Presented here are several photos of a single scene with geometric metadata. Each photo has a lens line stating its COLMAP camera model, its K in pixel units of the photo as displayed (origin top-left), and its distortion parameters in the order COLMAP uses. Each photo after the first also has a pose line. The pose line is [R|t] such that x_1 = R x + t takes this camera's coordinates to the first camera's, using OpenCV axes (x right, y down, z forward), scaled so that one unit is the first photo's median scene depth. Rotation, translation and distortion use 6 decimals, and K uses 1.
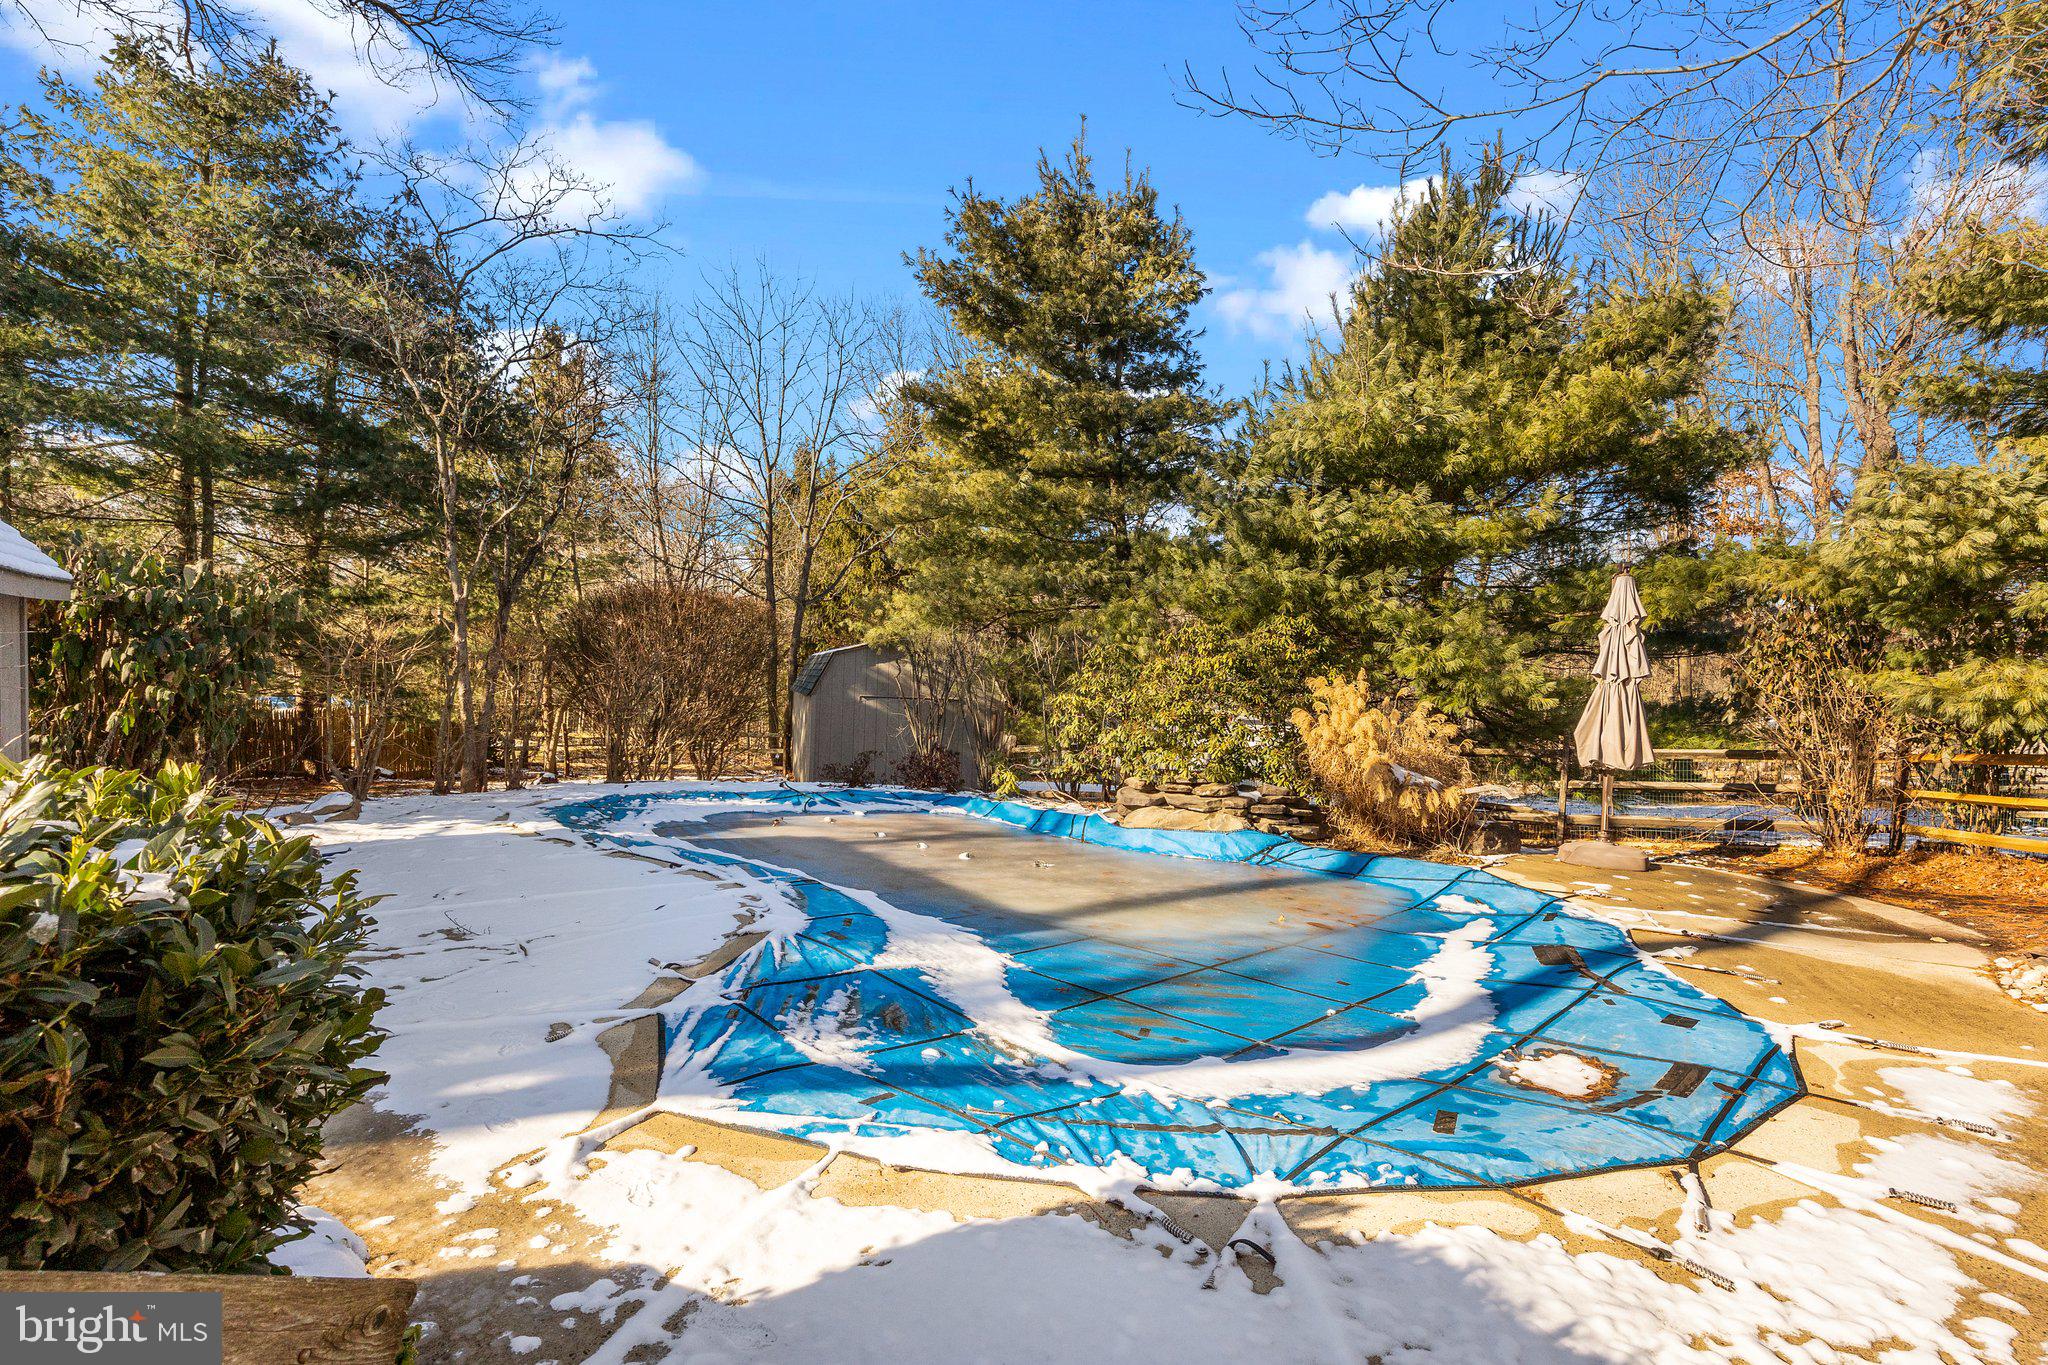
lens RADIAL K [[1009.2, 0, 1053.0], [0, 1009.2, 744.0], [0, 0, 1]] dist [-0.012873, 0.000043]
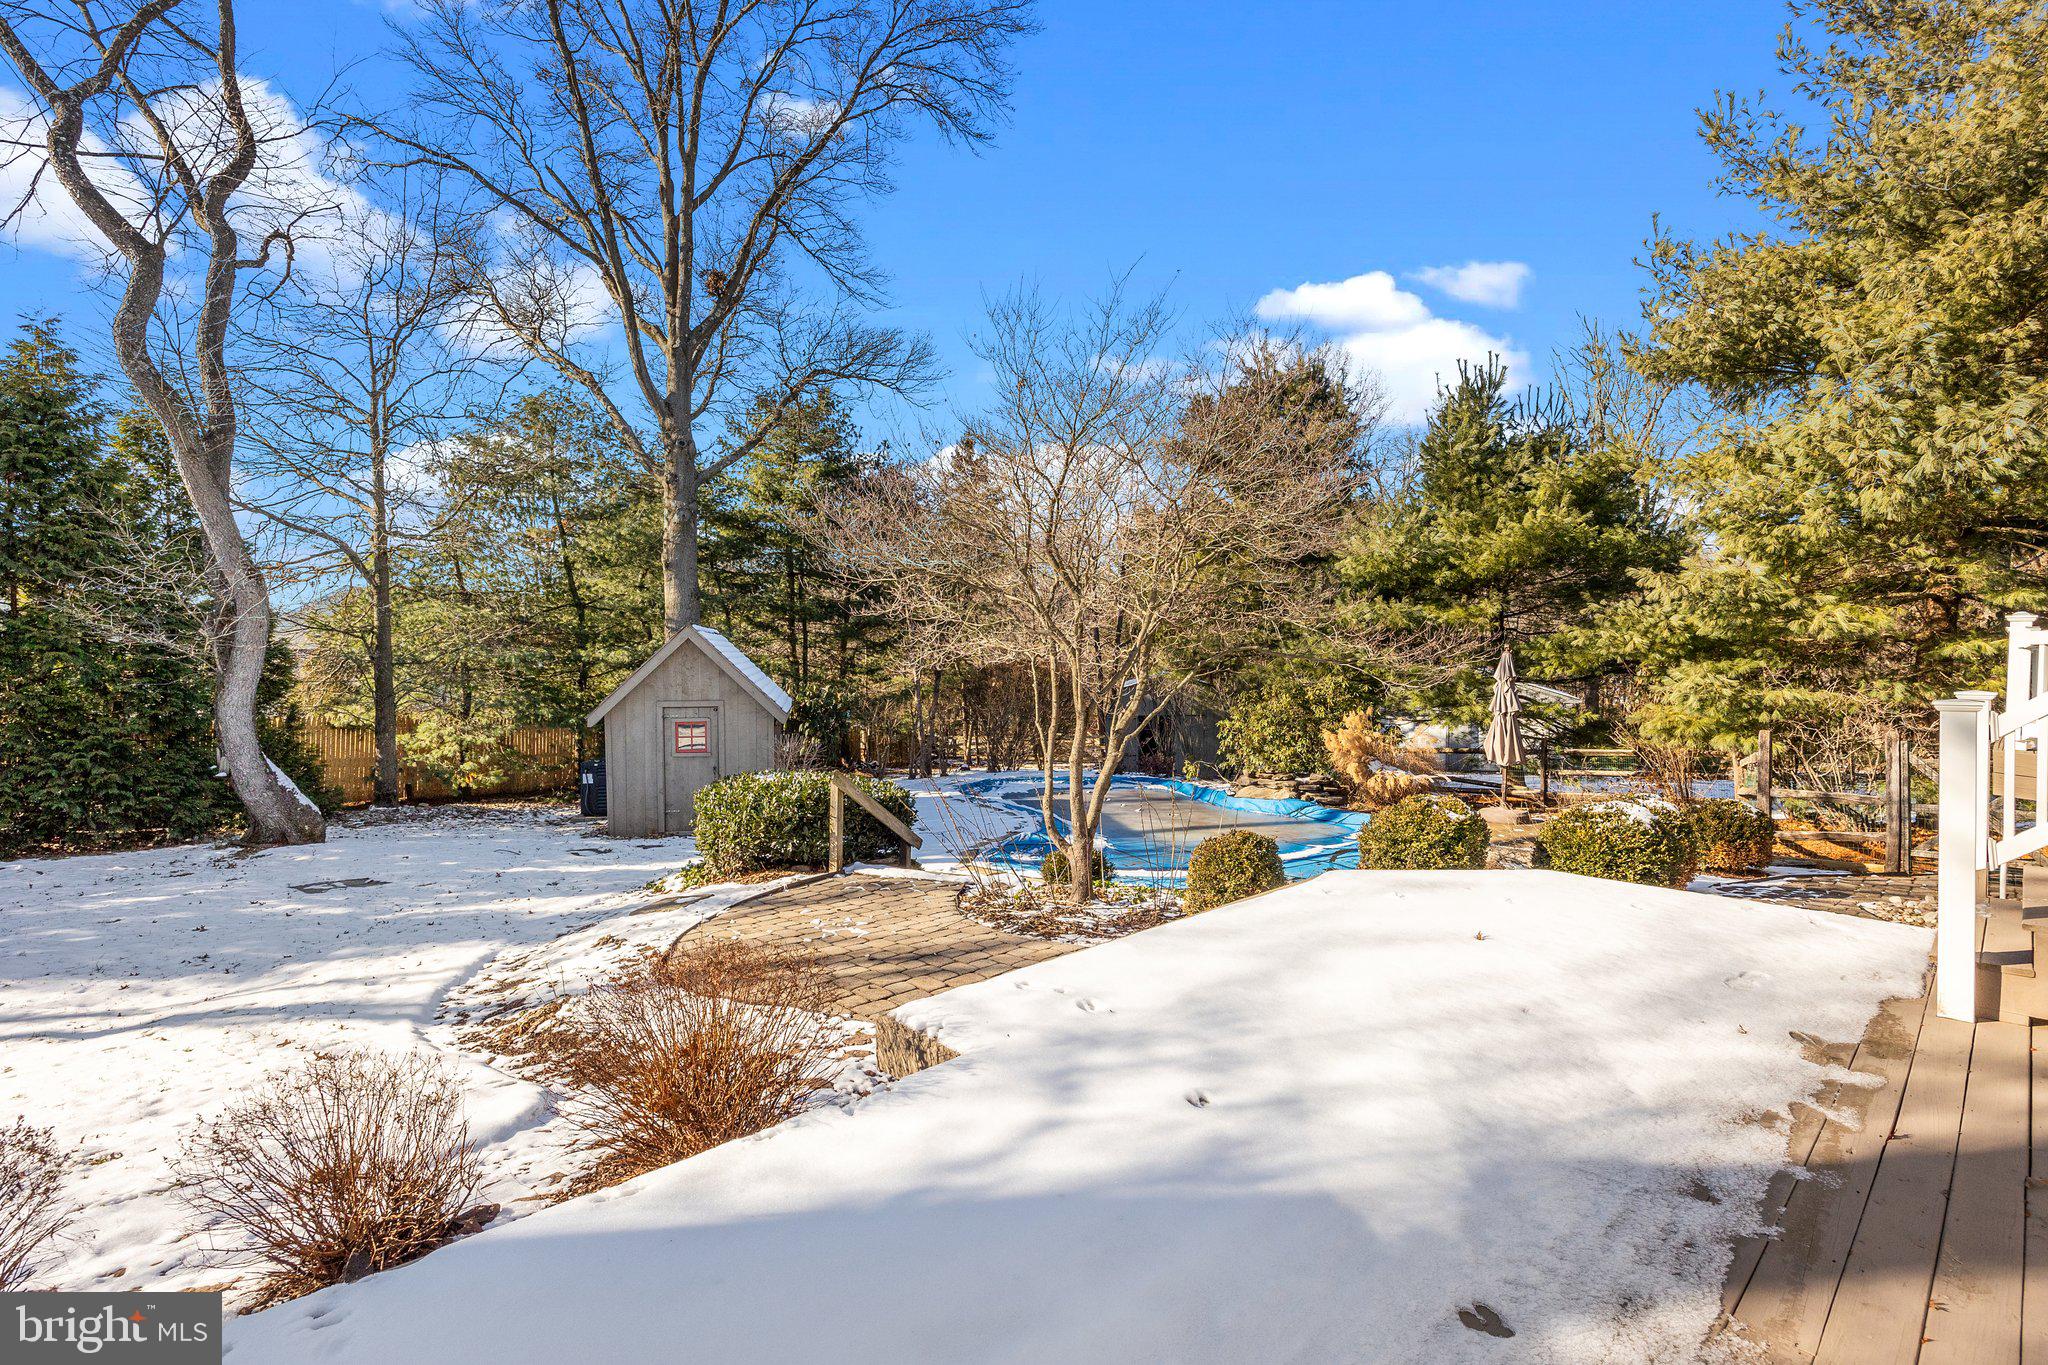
lens RADIAL K [[957.8, 0, 1024.7], [0, 957.8, 666.2], [0, 0, 1]] dist [-0.010523, 0.000283]
pose [[0.913947, -0.046683, -0.403139, 0.431407], [0.022133, 0.997617, -0.065345, -0.049705], [0.405229, 0.050799, 0.912803, -0.757336]]
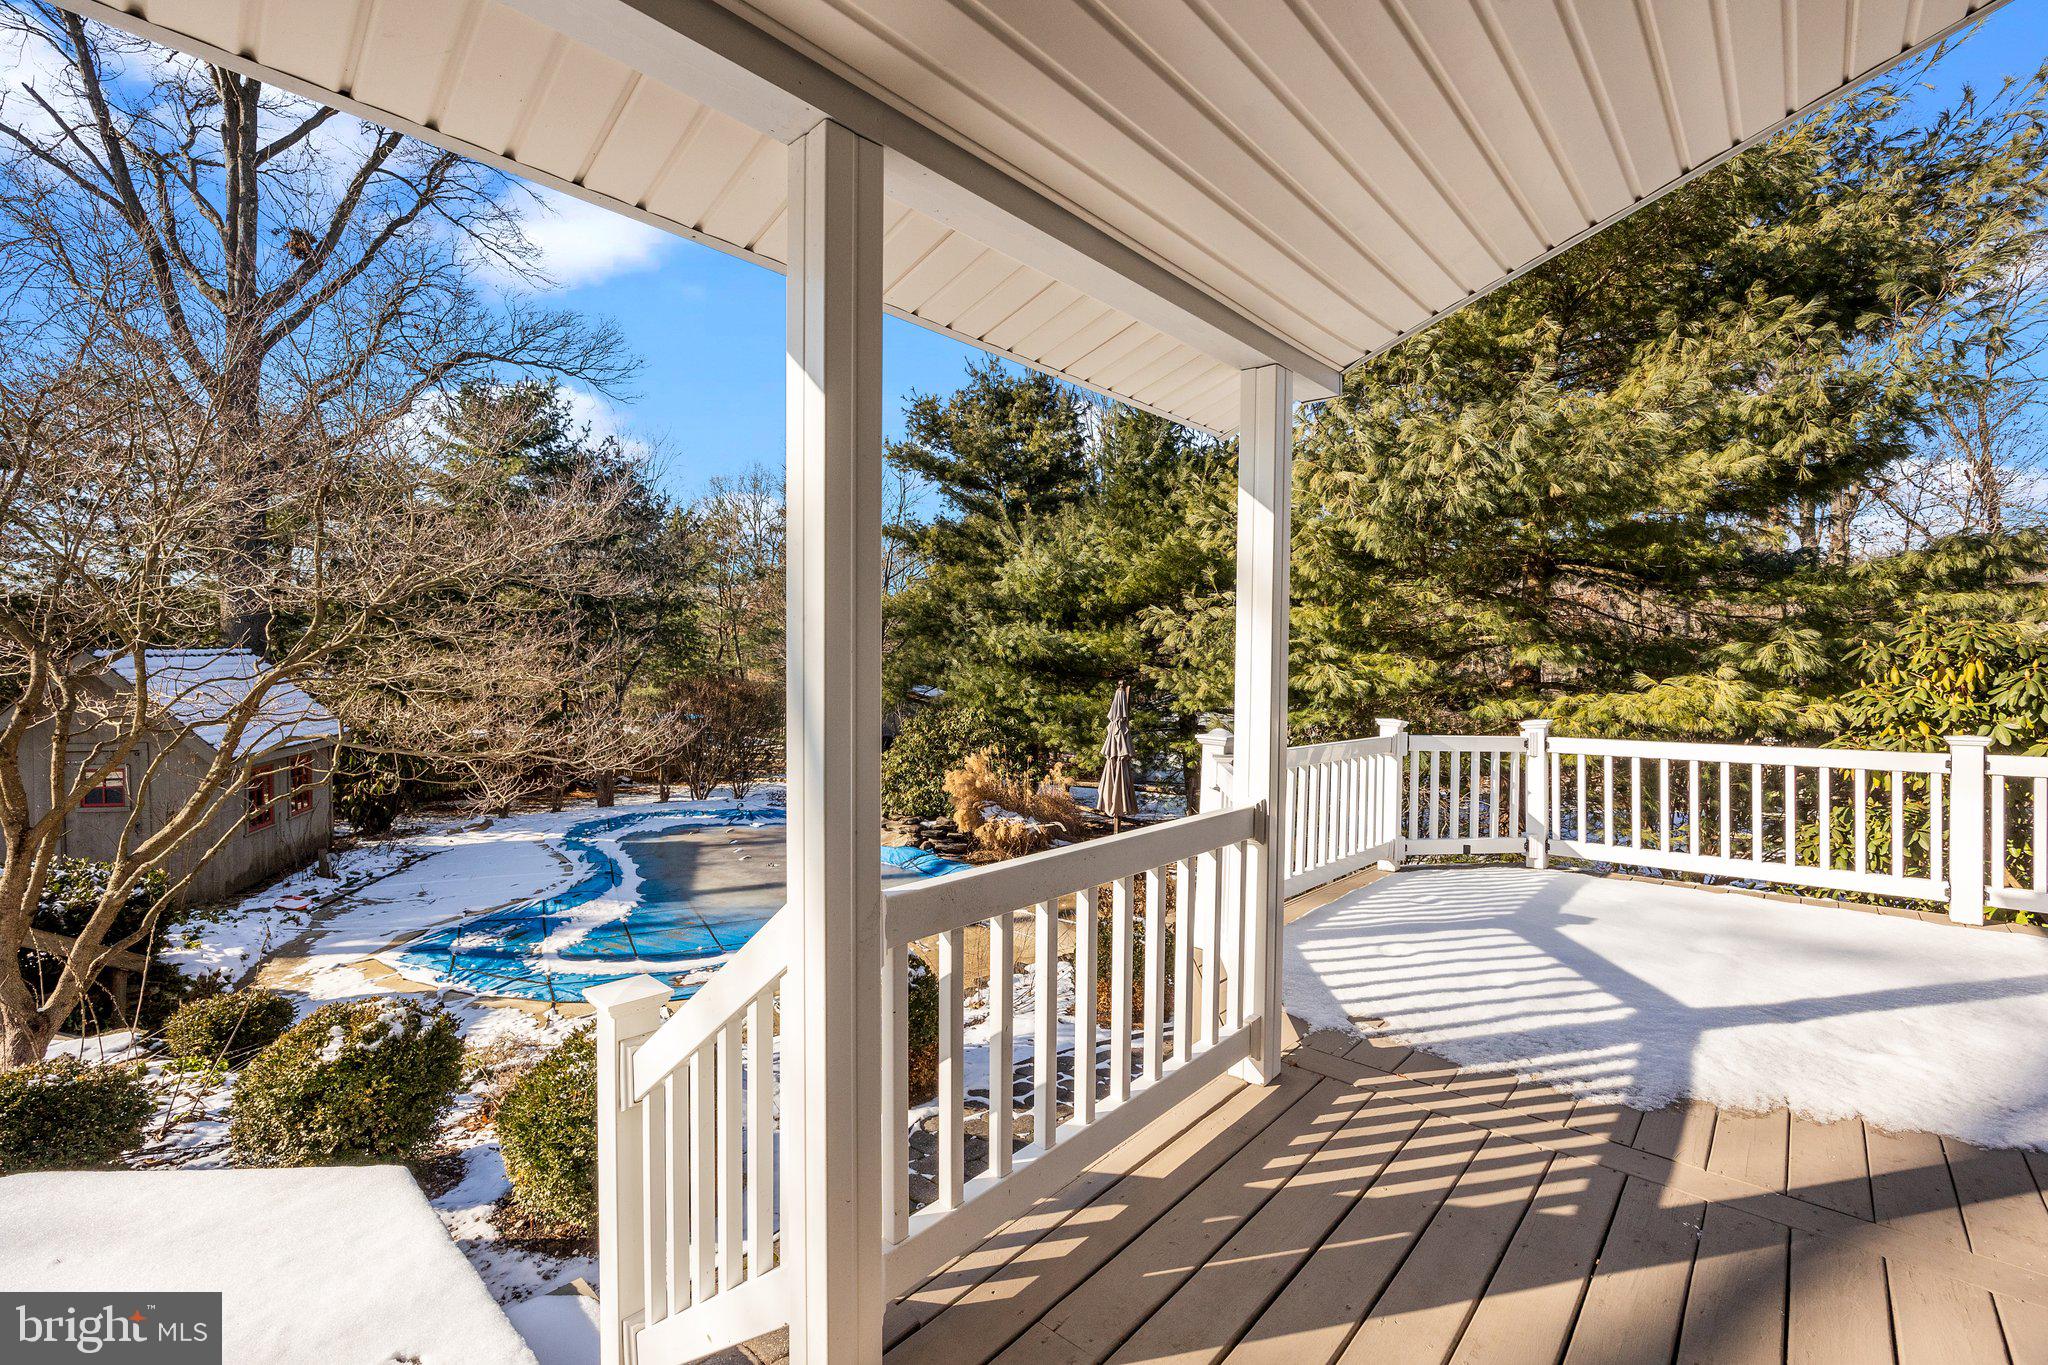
lens RADIAL K [[904.8, 0, 1024.0], [0, 904.8, 682.5], [0, 0, 1]] dist [-0.014210, 0.000726]
pose [[0.949043, -0.030797, -0.313638, 0.788338], [0.017825, 0.998866, -0.044147, -0.106661], [0.314642, 0.036307, 0.948516, -0.336579]]
